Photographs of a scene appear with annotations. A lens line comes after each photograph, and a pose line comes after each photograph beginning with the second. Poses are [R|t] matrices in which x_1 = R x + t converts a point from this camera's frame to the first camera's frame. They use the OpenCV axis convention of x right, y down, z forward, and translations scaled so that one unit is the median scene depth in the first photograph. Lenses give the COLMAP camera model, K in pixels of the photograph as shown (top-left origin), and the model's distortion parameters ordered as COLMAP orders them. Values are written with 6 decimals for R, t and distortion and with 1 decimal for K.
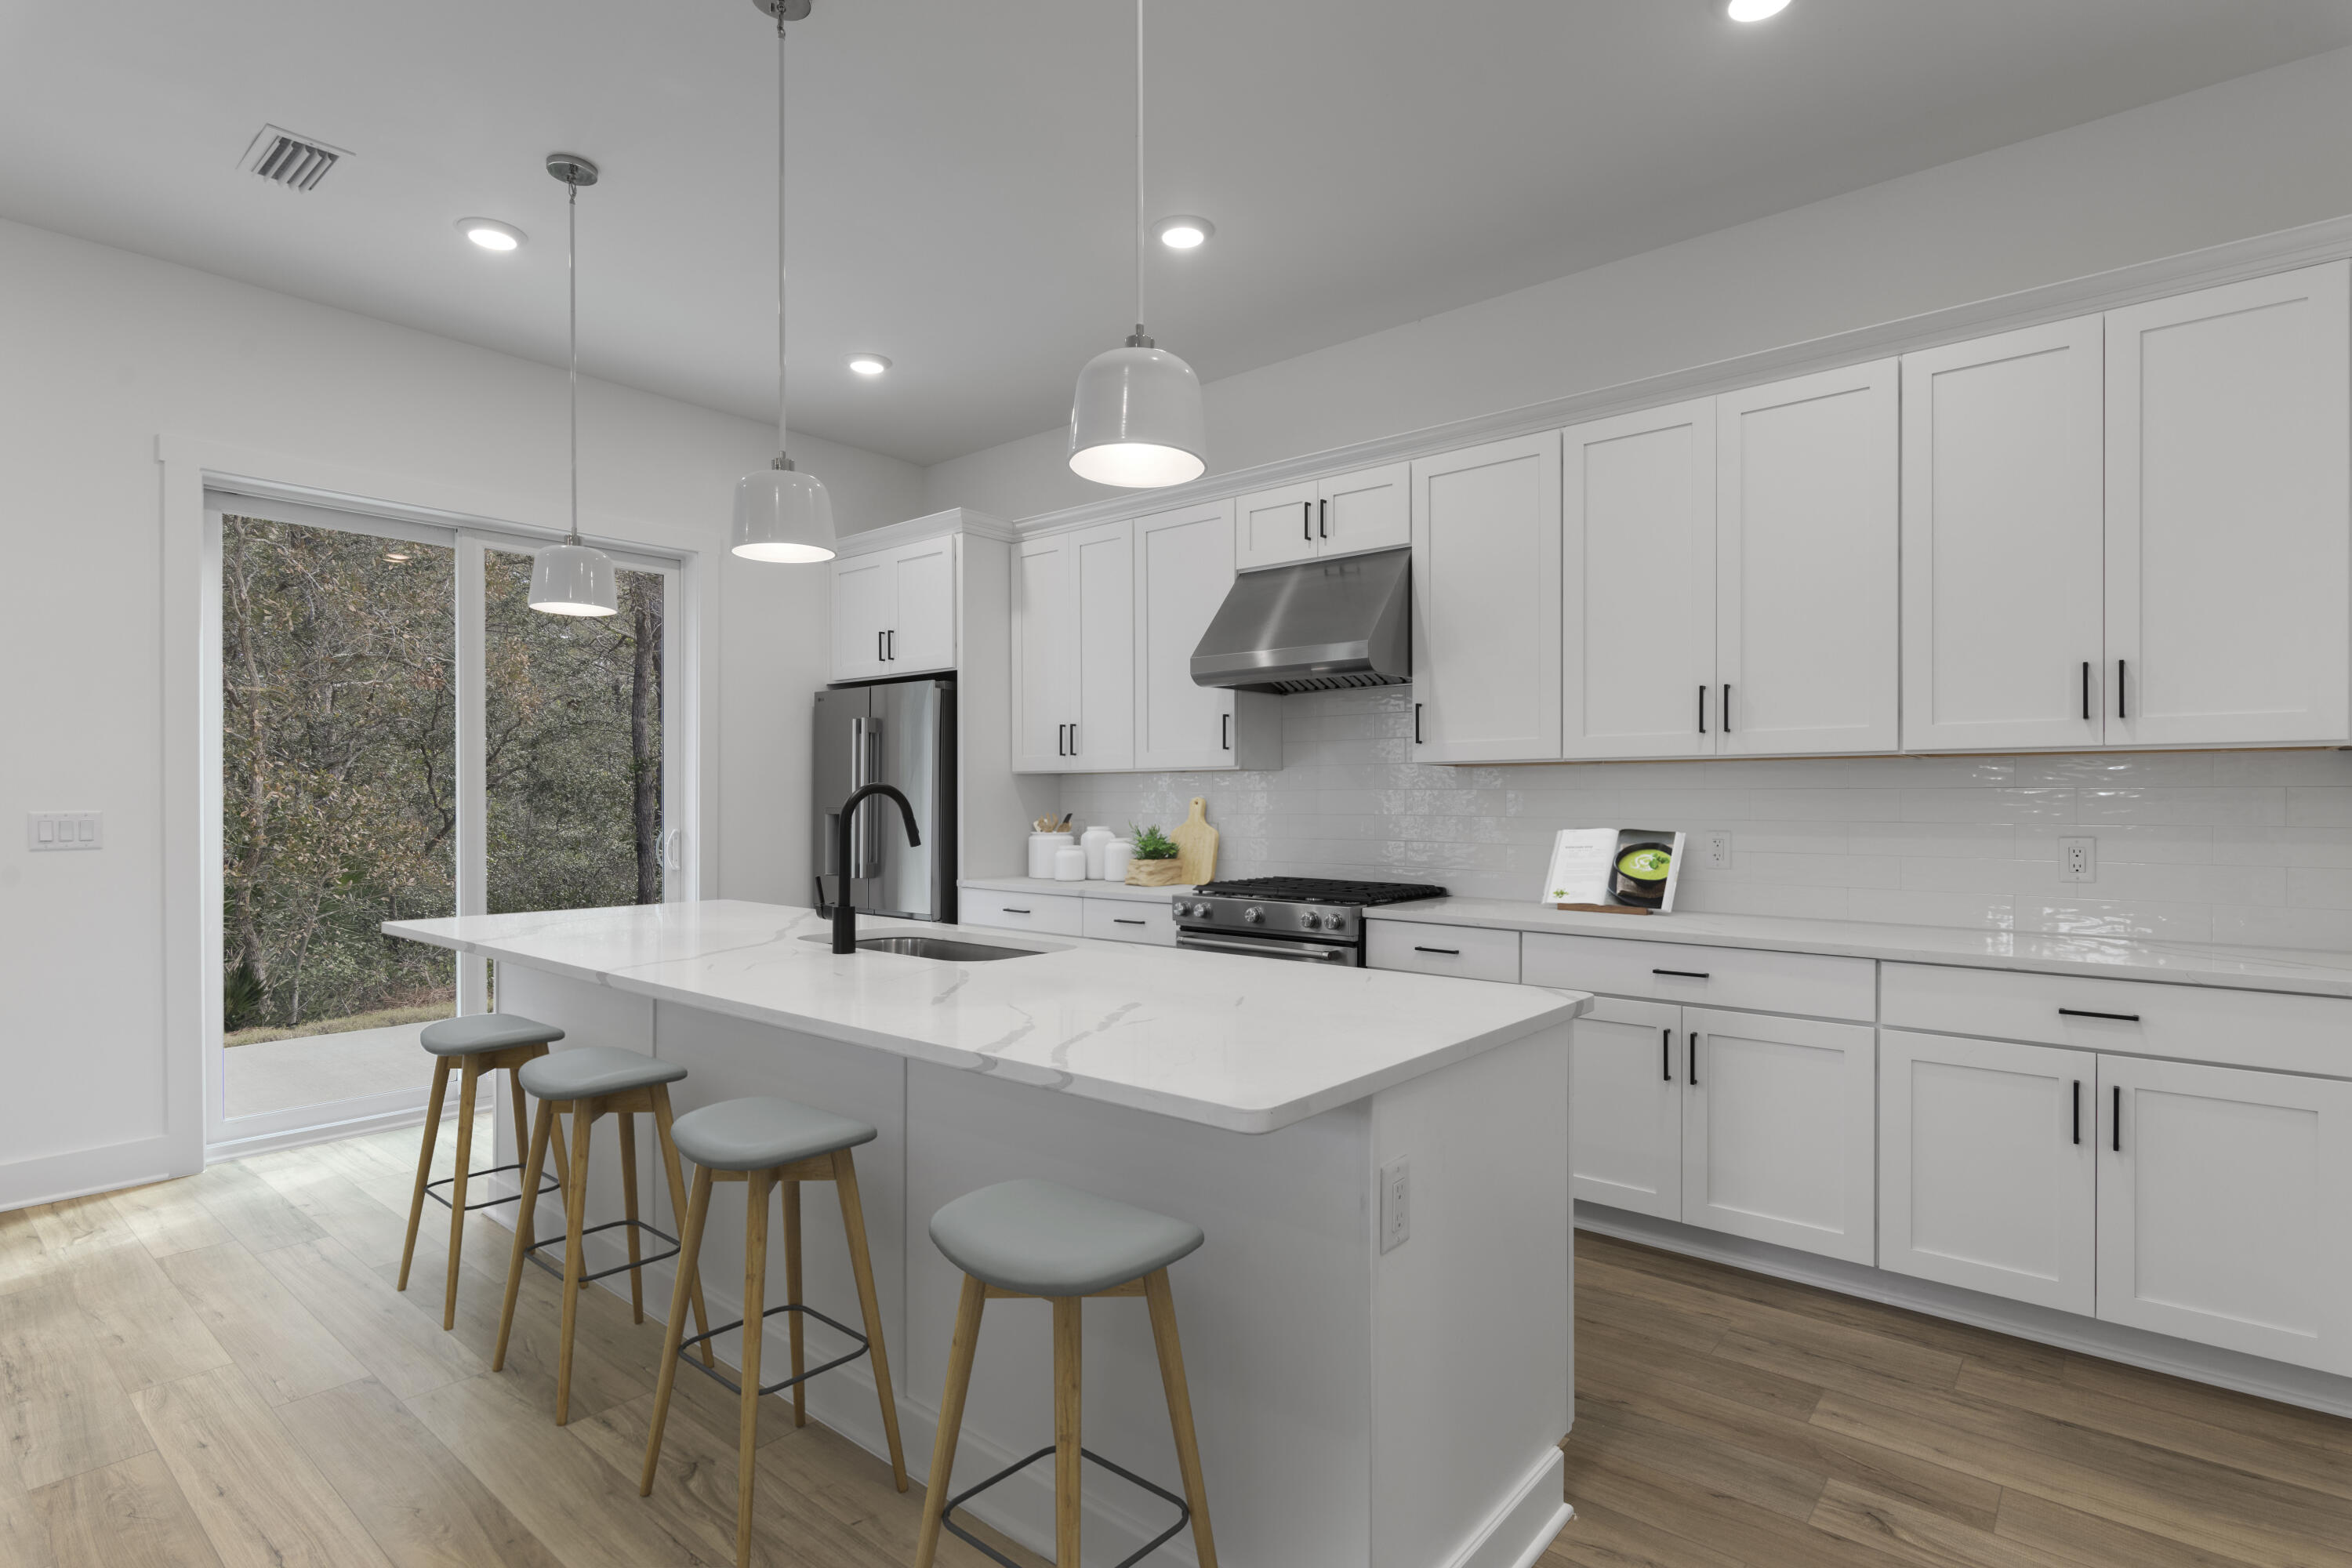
lens RADIAL K [[1140.1, 0, 1167.0], [0, 1140.1, 793.7], [0, 0, 1]] dist [0.011192, 0.000858]
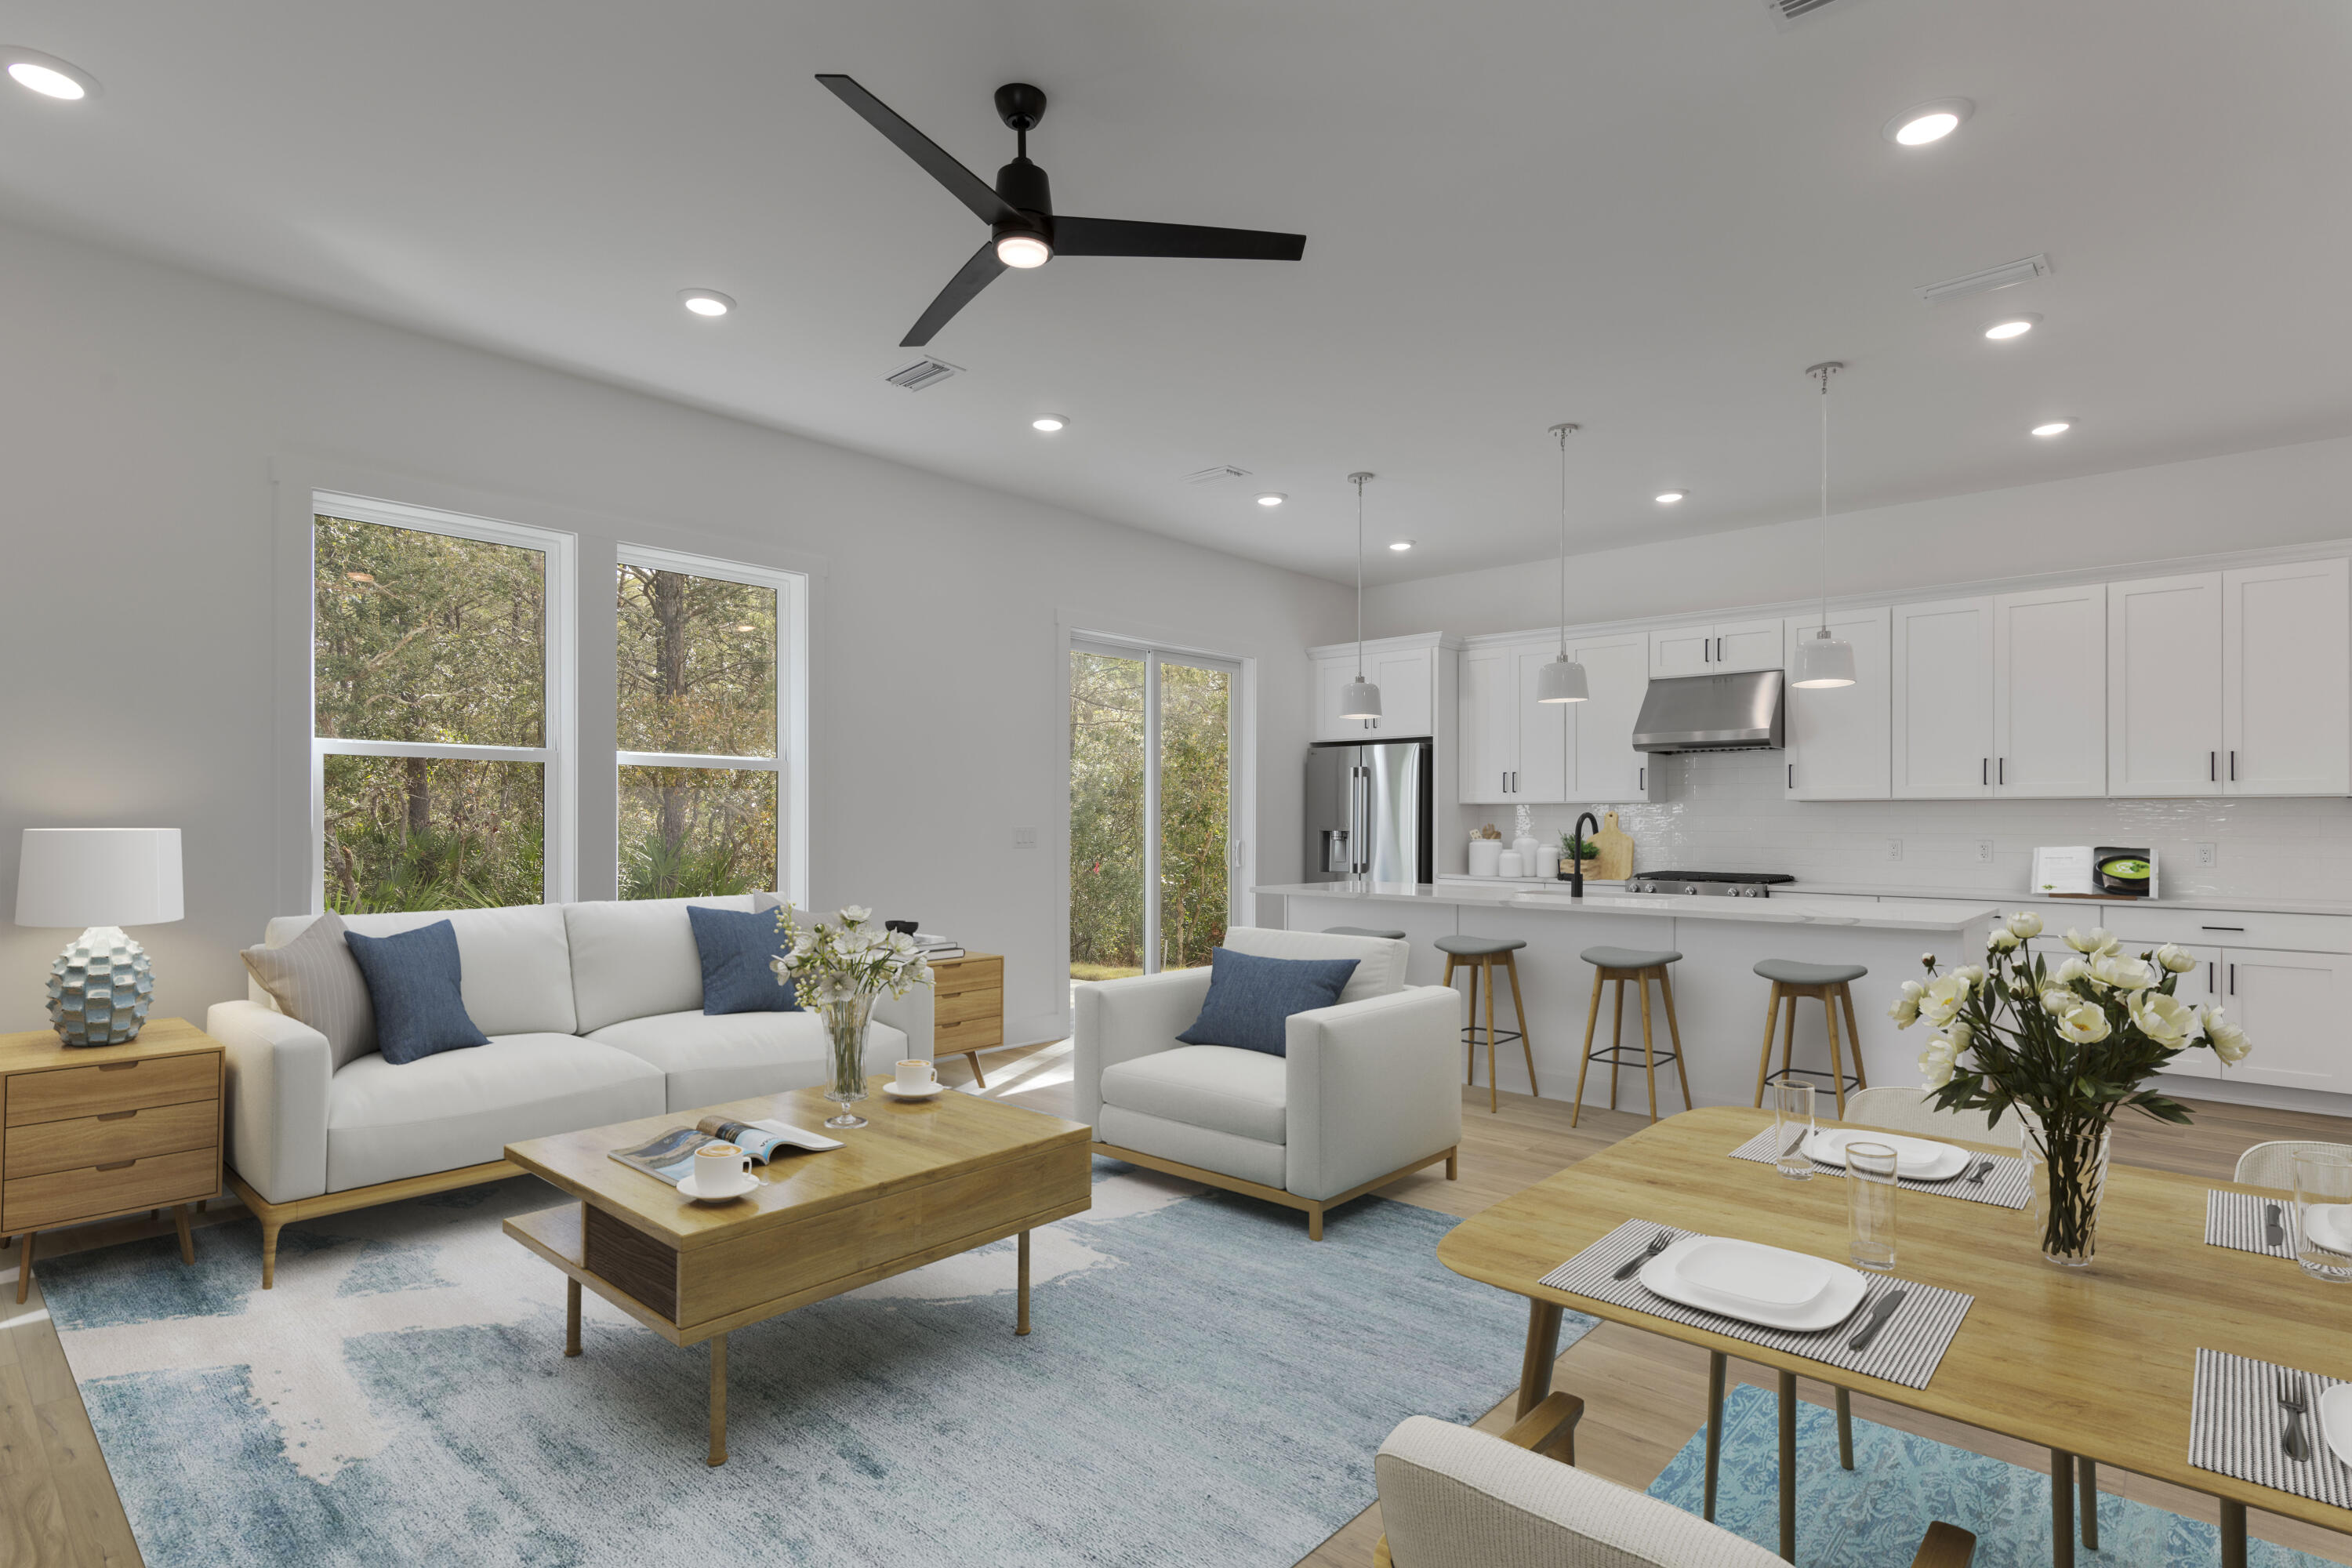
lens RADIAL K [[1149.3, 0, 1155.5], [0, 1149.3, 819.7], [0, 0, 1]] dist [0.002908, -0.000665]
pose [[0.998049, 0.011825, -0.061308, -0.578787], [-0.012217, 0.999907, -0.006023, 0.022514], [0.061232, 0.006760, 0.998101, -0.704659]]
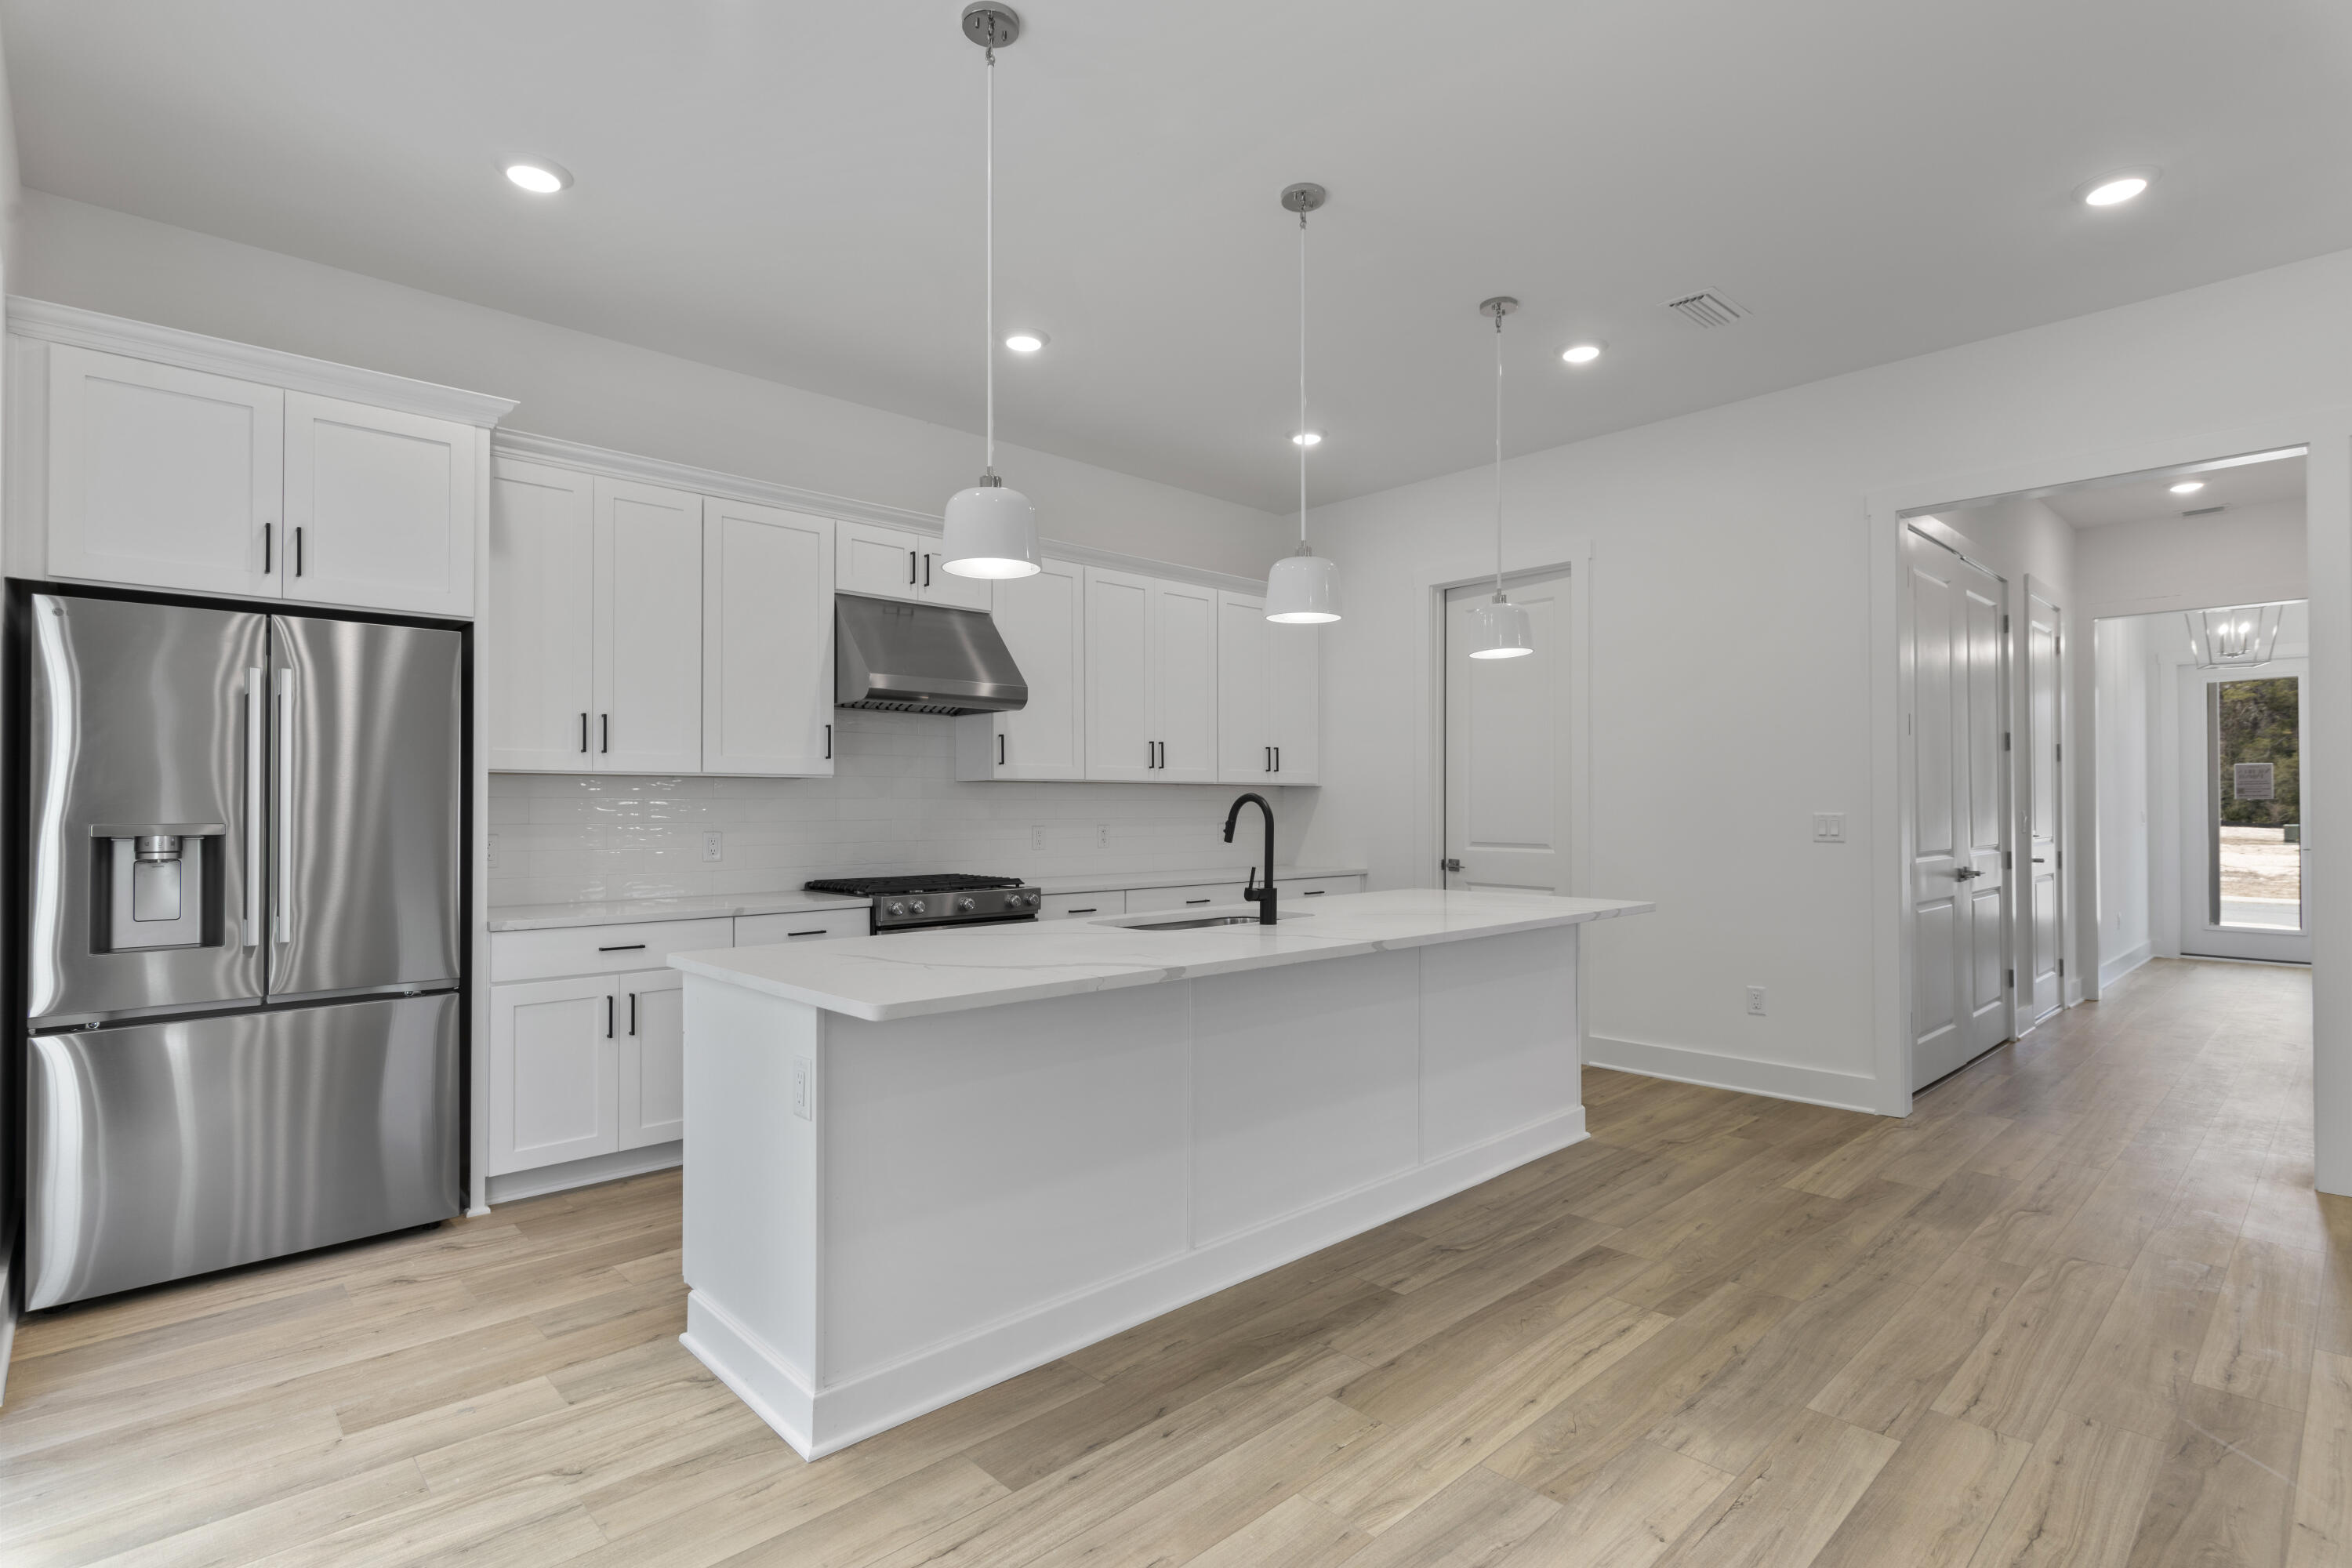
lens RADIAL K [[1134.8, 0, 1176.0], [0, 1134.8, 784.0], [0, 0, 1]] dist [0.006342, 0.001028]
pose [[0.115983, 0.027657, 0.992866, -1.026070], [0.007508, 0.999559, -0.028720, 0.017165], [-0.993223, 0.010785, 0.115724, 0.627681]]
